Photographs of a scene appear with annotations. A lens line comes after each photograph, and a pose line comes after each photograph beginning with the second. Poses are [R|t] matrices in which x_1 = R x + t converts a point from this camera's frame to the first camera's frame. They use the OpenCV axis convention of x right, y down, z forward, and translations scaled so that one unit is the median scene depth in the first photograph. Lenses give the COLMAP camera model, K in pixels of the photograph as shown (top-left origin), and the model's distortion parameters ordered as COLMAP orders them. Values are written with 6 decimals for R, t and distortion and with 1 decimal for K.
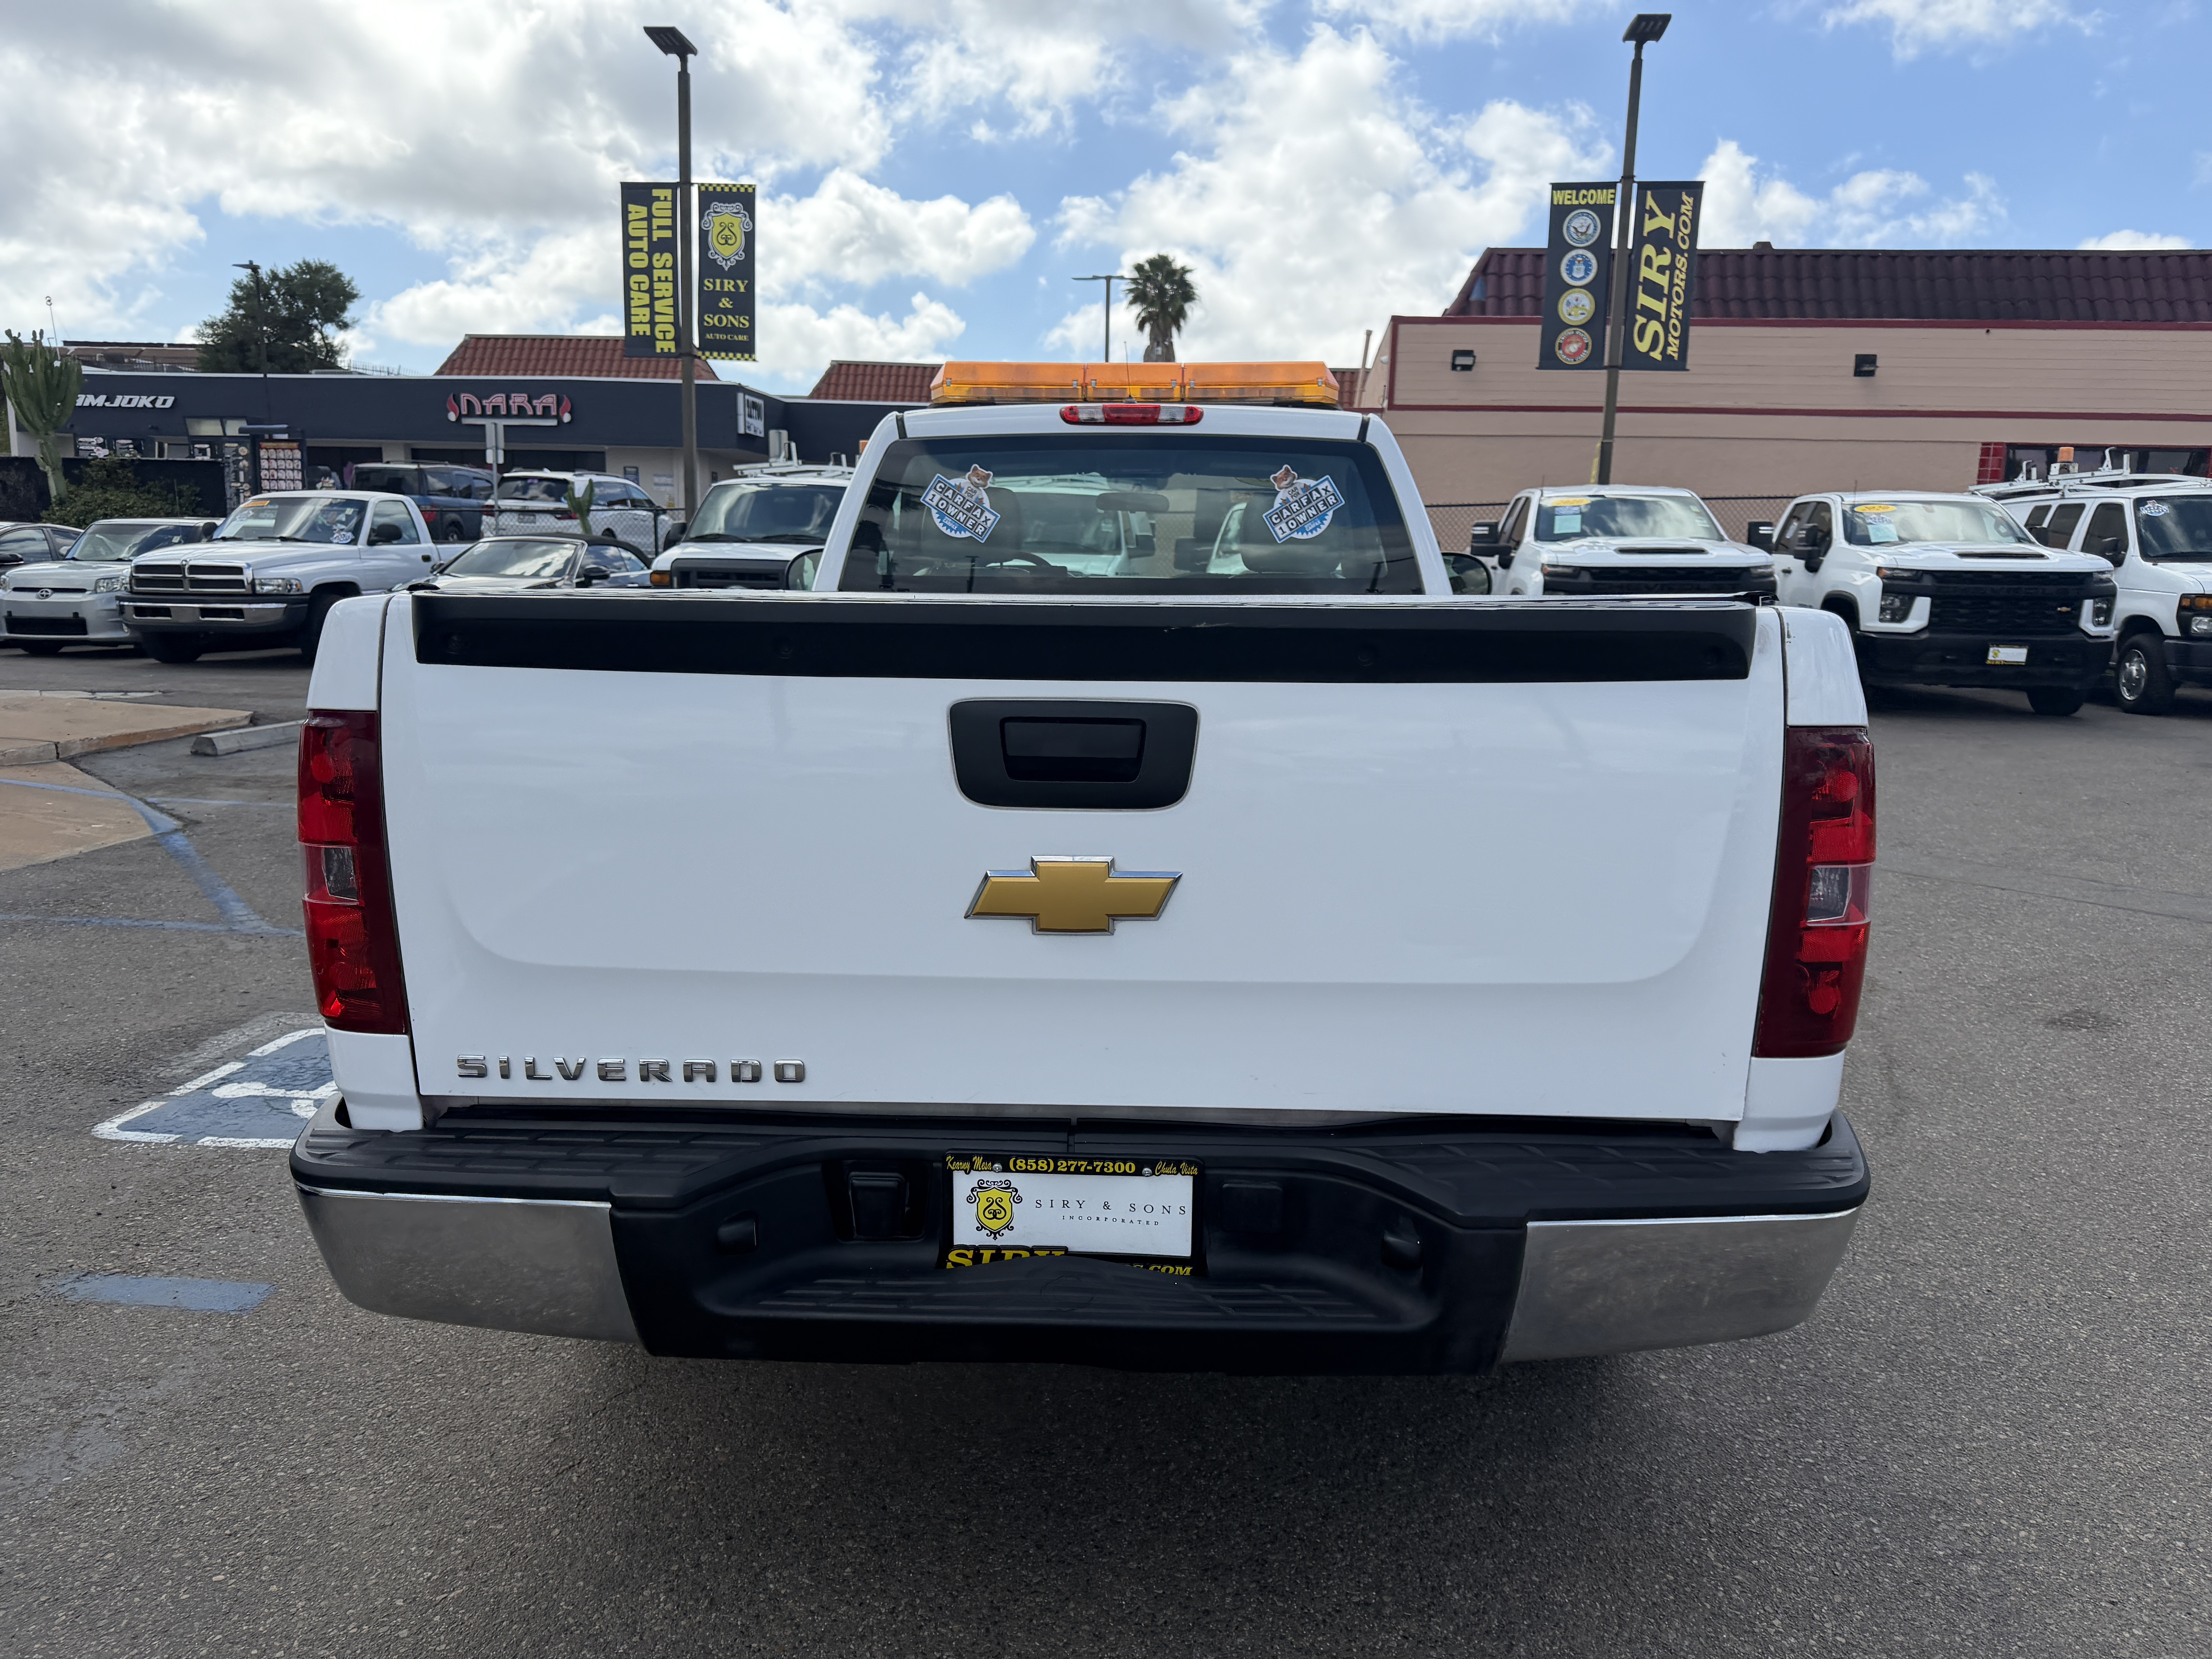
lens RADIAL K [[1591.8, 0, 1104.1], [0, 1591.8, 854.6], [0, 0, 1]] dist [0.008030, -0.031224]
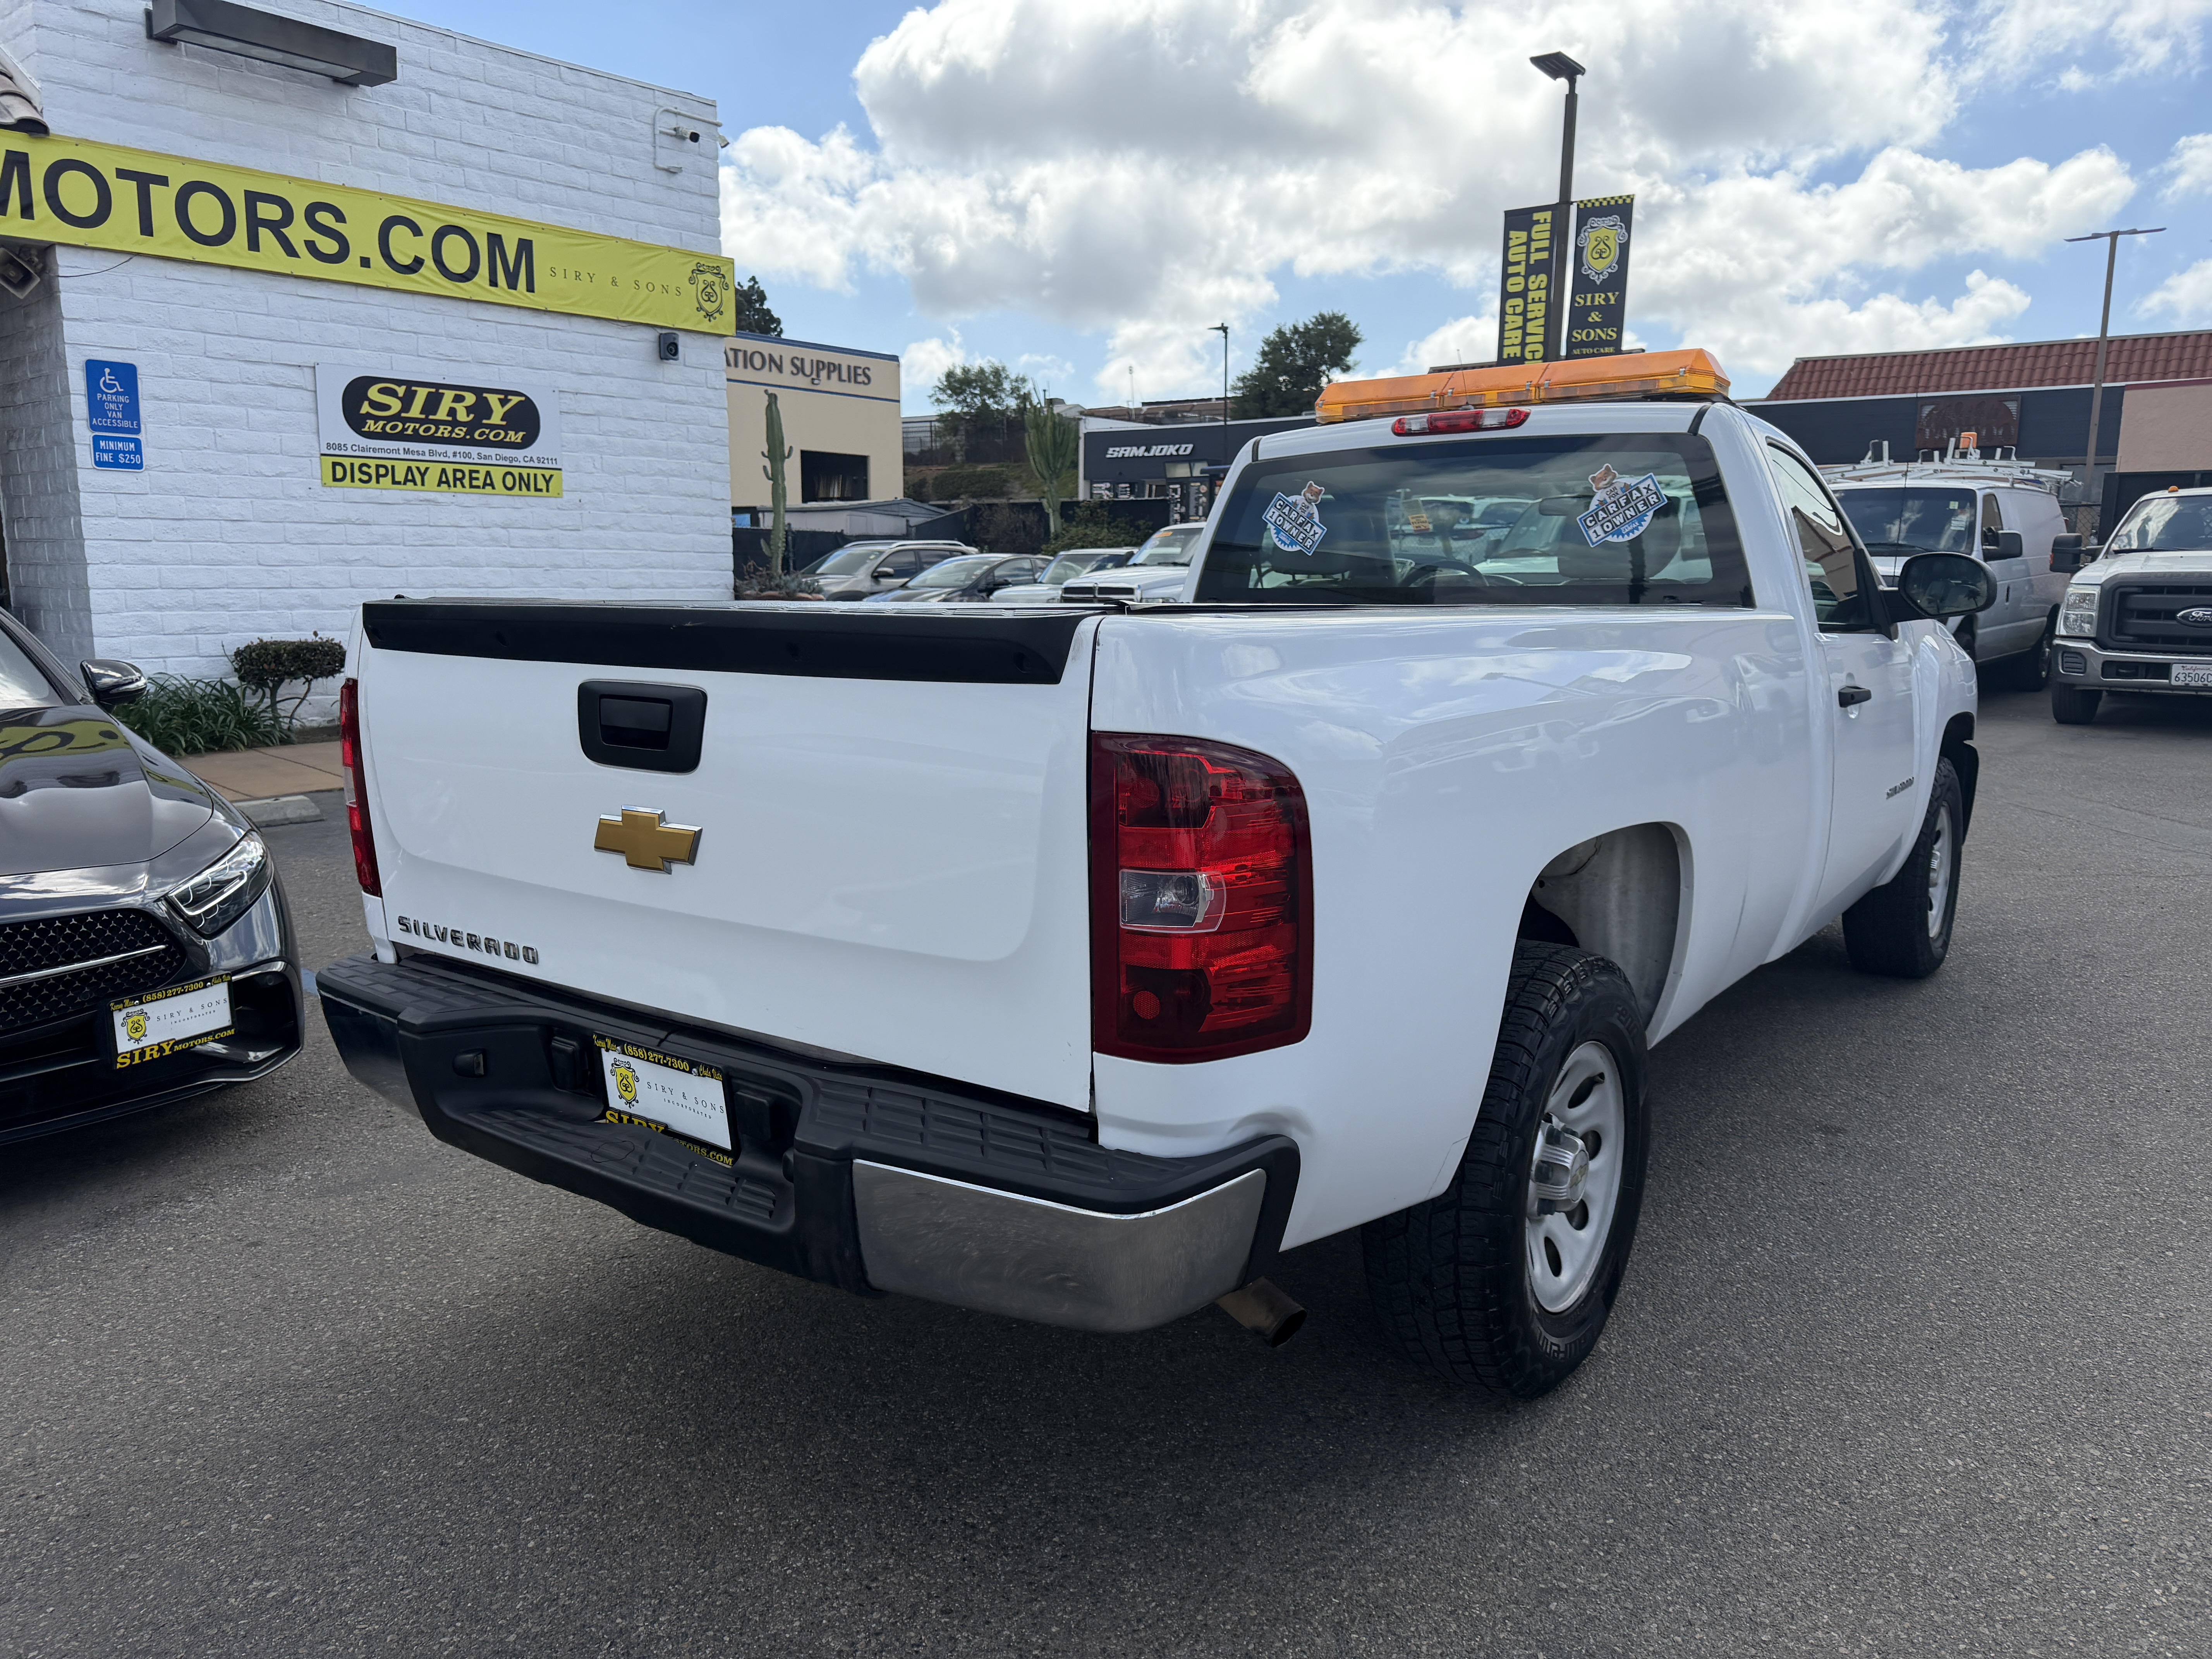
lens RADIAL K [[1633.3, 0, 1106.0], [0, 1633.3, 829.5], [0, 0, 1]] dist [-0.016094, -0.014962]
pose [[0.803691, 0.072466, -0.590617, 0.101172], [-0.089878, 0.995953, -0.000104, -0.001384], [0.588219, 0.053167, 0.806952, 0.016515]]
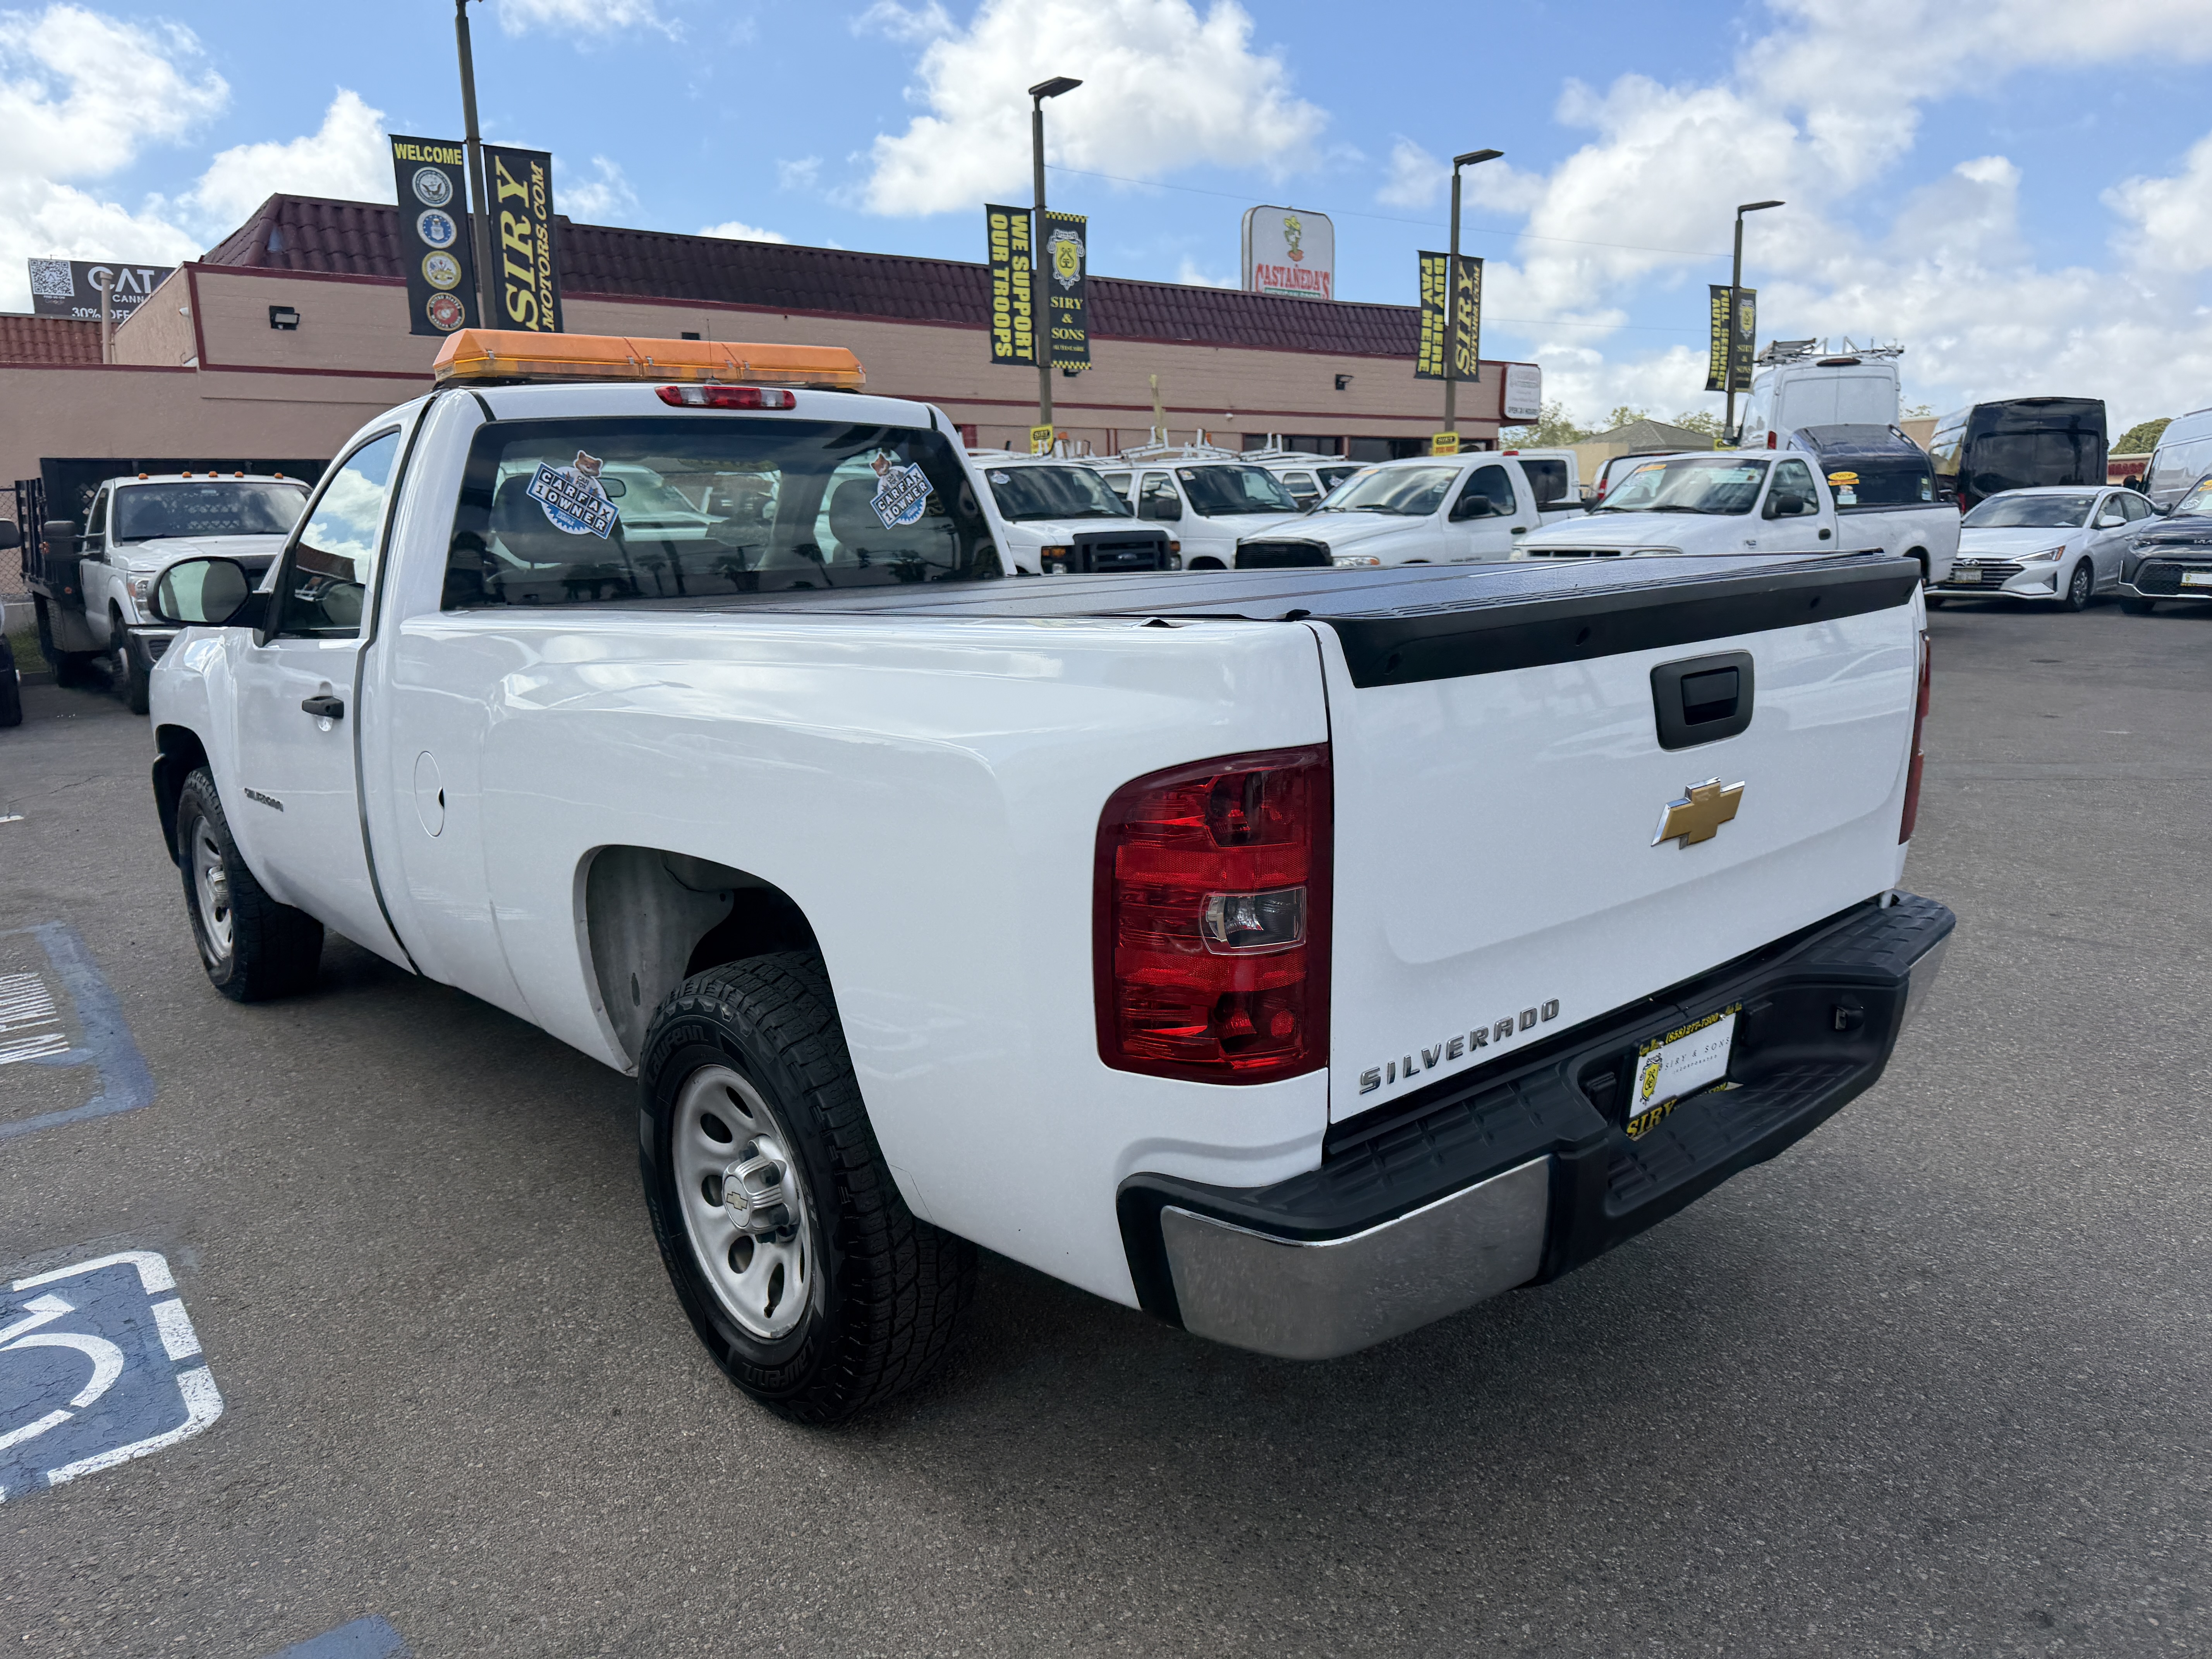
lens RADIAL K [[1590.4, 0, 1101.8], [0, 1590.4, 862.8], [0, 0, 1]] dist [0.006775, -0.003429]
pose [[0.725255, -0.173924, 0.666150, -0.118005], [0.157811, 0.983800, 0.085046, -0.011423], [-0.670150, 0.043446, 0.740953, 0.037387]]
